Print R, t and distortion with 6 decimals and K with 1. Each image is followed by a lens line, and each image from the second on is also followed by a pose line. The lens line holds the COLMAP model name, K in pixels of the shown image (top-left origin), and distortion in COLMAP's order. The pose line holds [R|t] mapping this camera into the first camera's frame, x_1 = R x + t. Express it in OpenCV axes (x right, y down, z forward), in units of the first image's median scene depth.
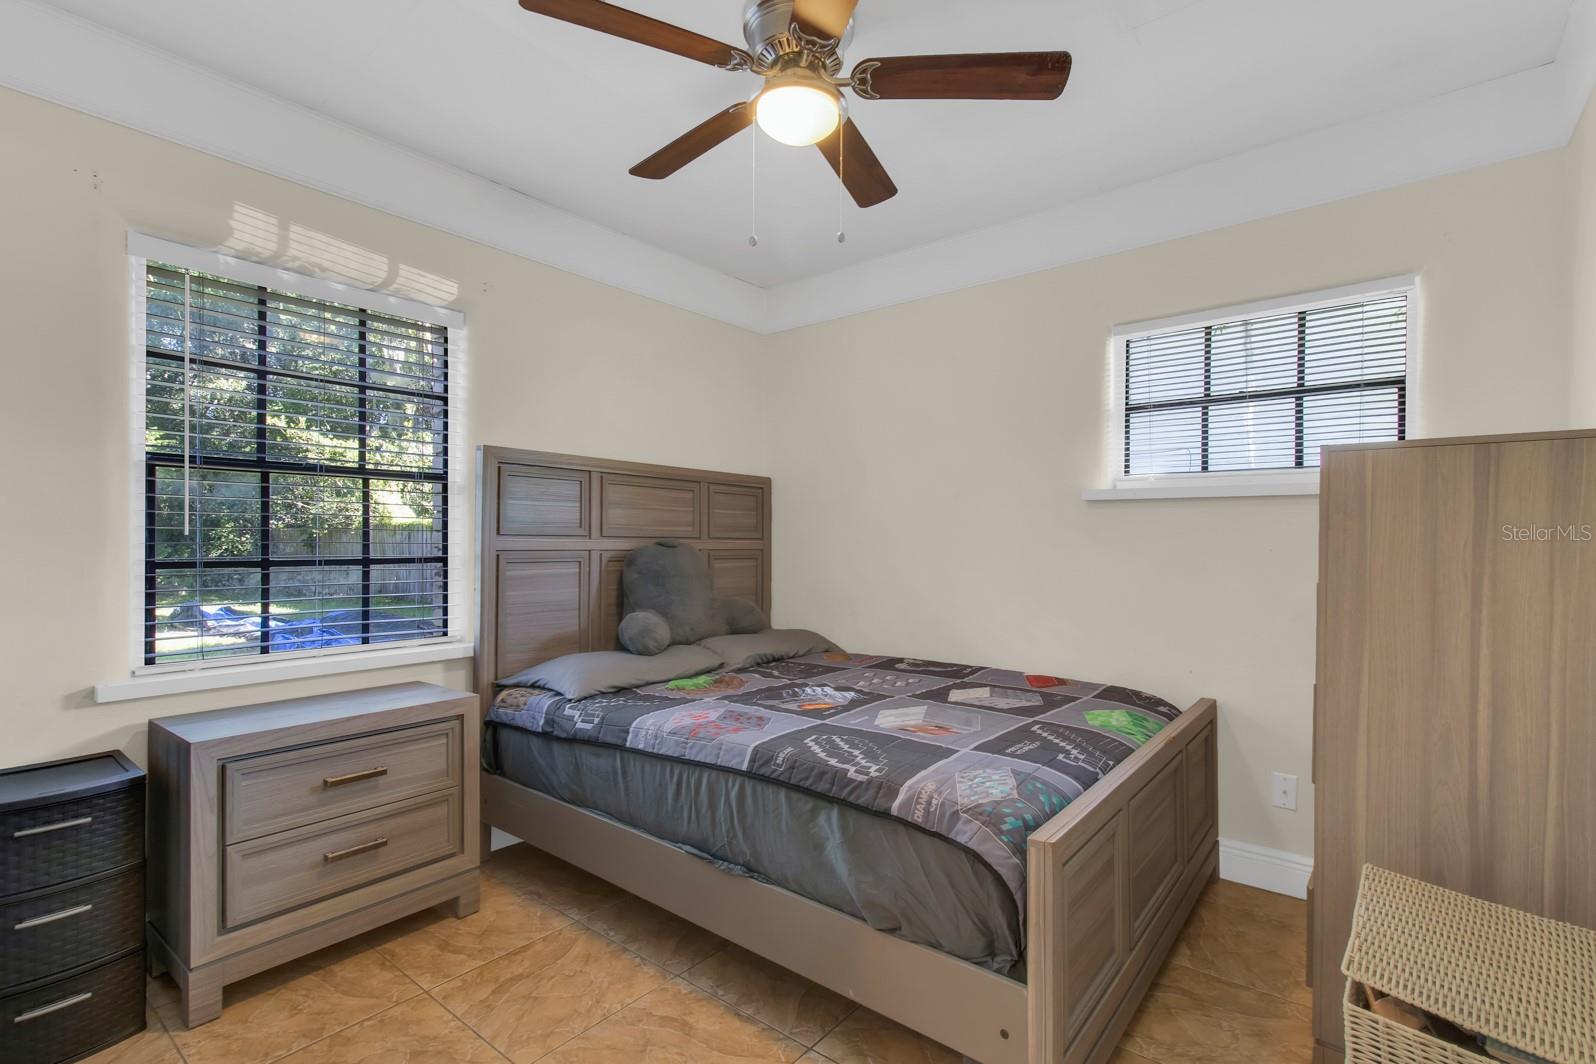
lens RADIAL K [[731.5, 0, 803.3], [0, 731.5, 535.1], [0, 0, 1]] dist [0.000156, 0.000056]
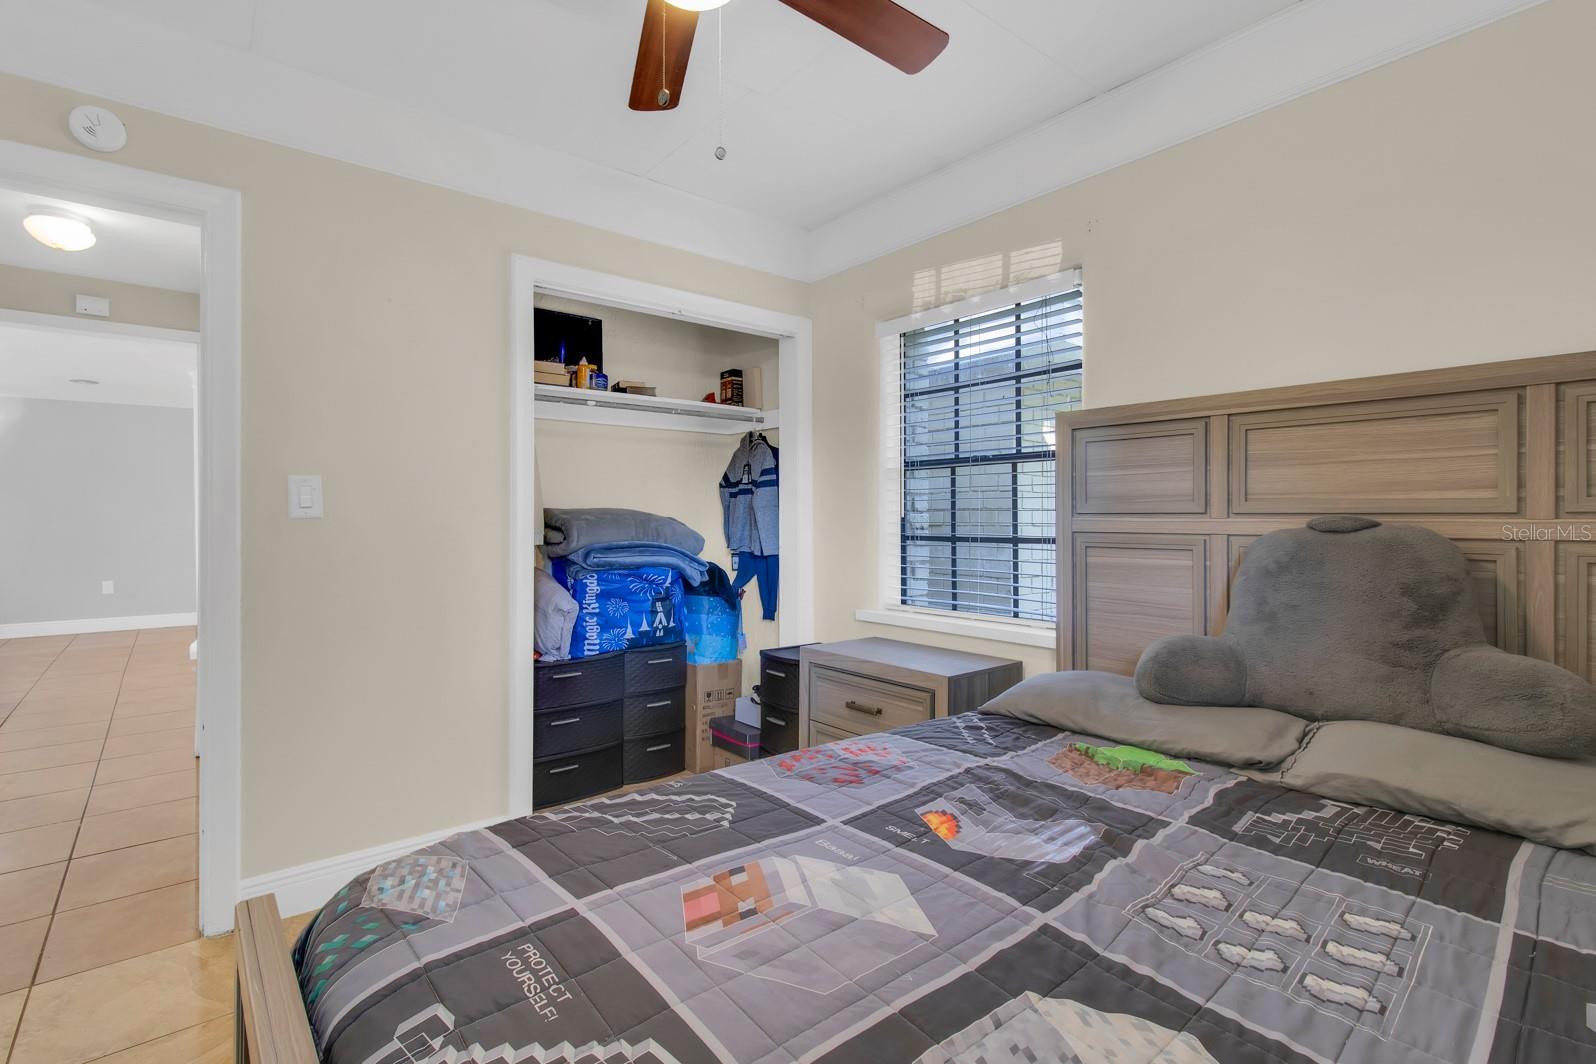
lens RADIAL K [[734.2, 0, 799.2], [0, 734.2, 509.1], [0, 0, 1]] dist [-0.002332, -0.000284]
pose [[-0.191011, -0.016591, -0.981448, 0.618763], [0.007615, 0.999802, -0.018384, 0.009609], [0.981558, -0.010985, -0.190846, 1.076120]]
